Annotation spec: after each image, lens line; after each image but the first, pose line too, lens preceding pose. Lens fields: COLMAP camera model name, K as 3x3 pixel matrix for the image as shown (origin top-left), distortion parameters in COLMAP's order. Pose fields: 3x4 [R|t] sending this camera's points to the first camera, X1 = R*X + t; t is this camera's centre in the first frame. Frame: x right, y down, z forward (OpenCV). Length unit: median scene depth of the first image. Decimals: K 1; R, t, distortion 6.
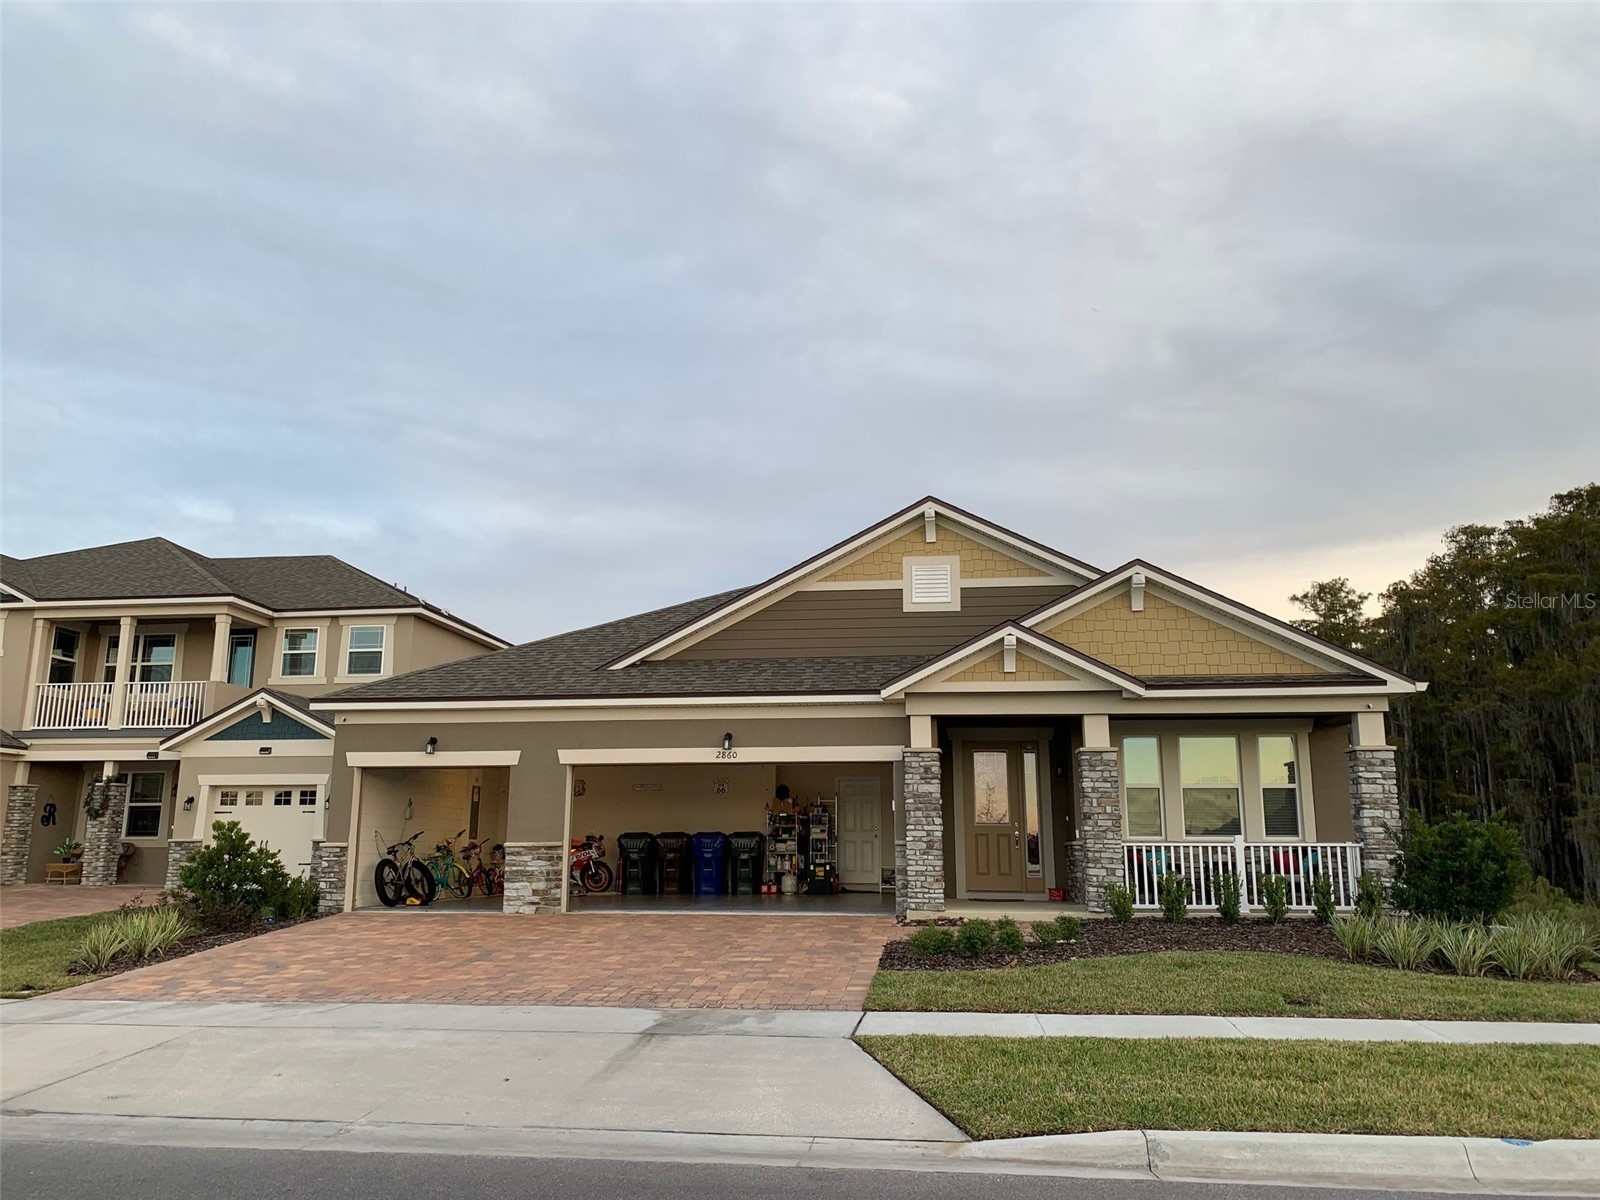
lens RADIAL K [[1207.2, 0, 804.6], [0, 1207.2, 594.4], [0, 0, 1]] dist [0.026354, -0.030600]
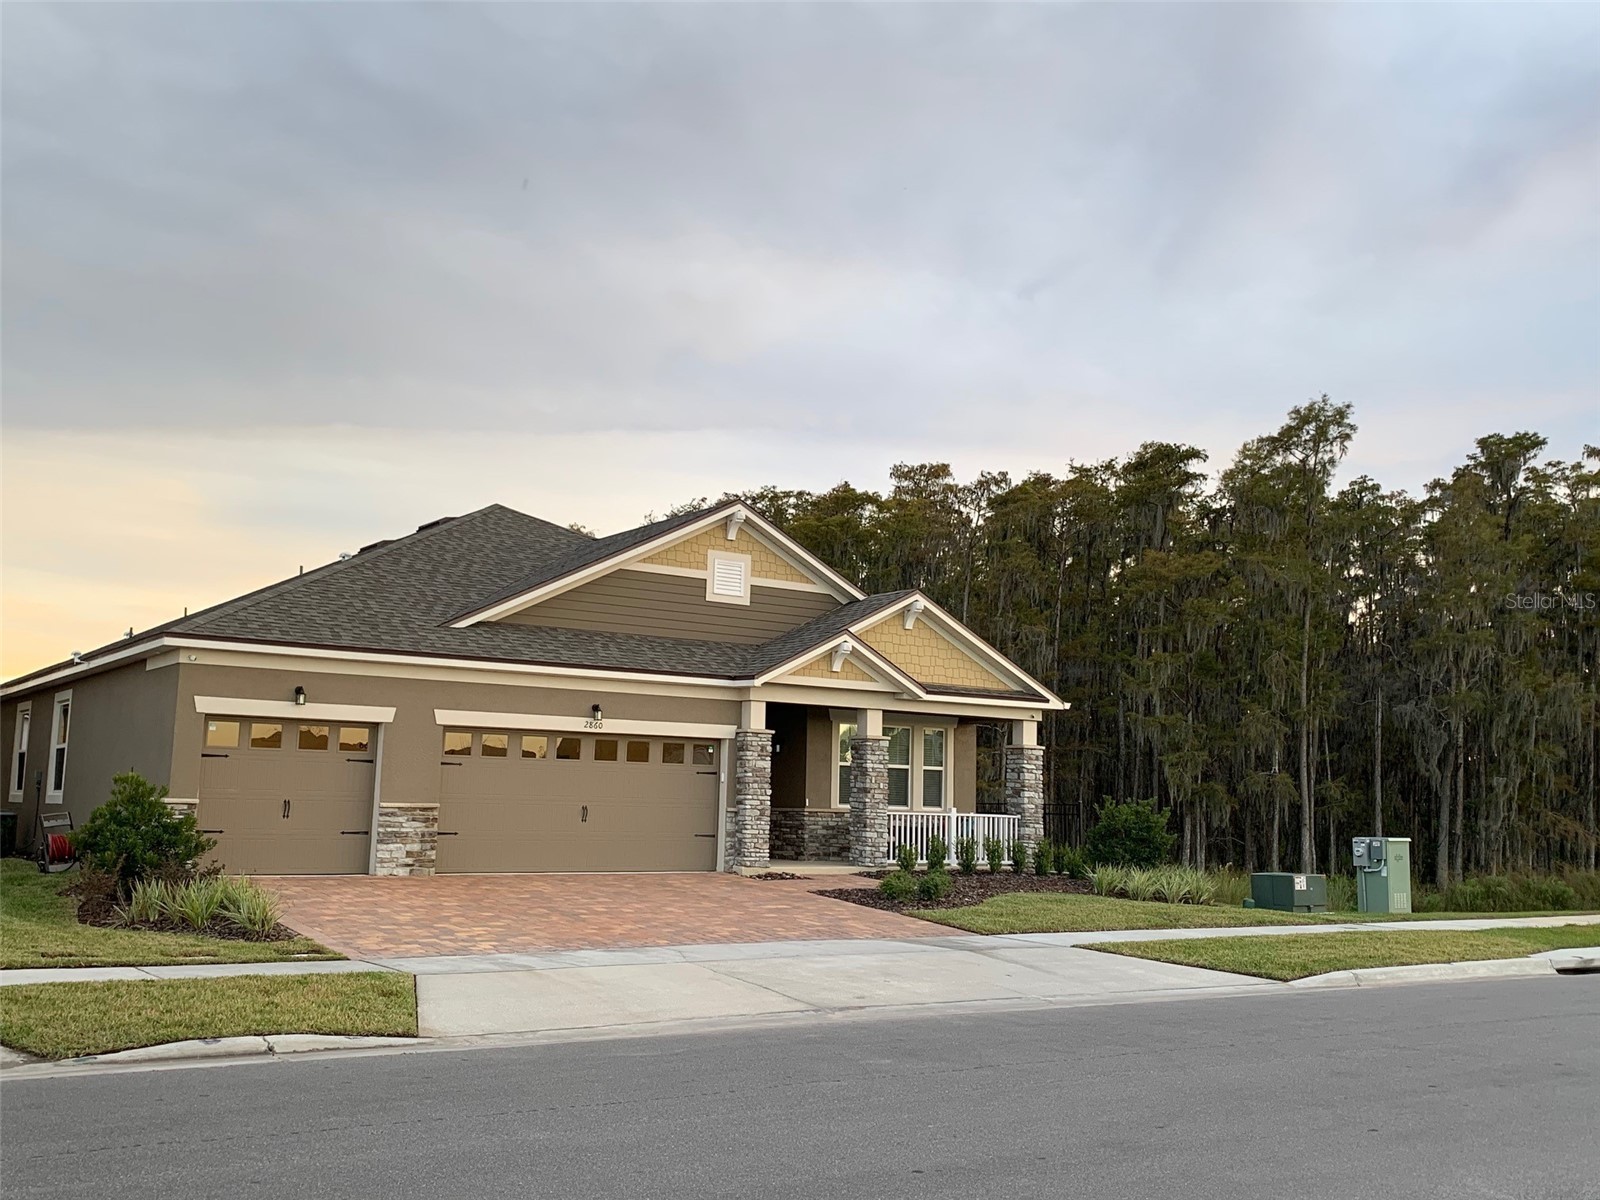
lens RADIAL K [[1555.5, 0, 813.6], [0, 1555.5, 593.5], [0, 0, 1]] dist [0.096426, 0.000000]
pose [[0.746647, 0.106677, 0.656611, -0.835477], [-0.159467, 0.986980, 0.020983, -0.039918], [-0.645823, -0.120375, 0.753938, -0.140634]]
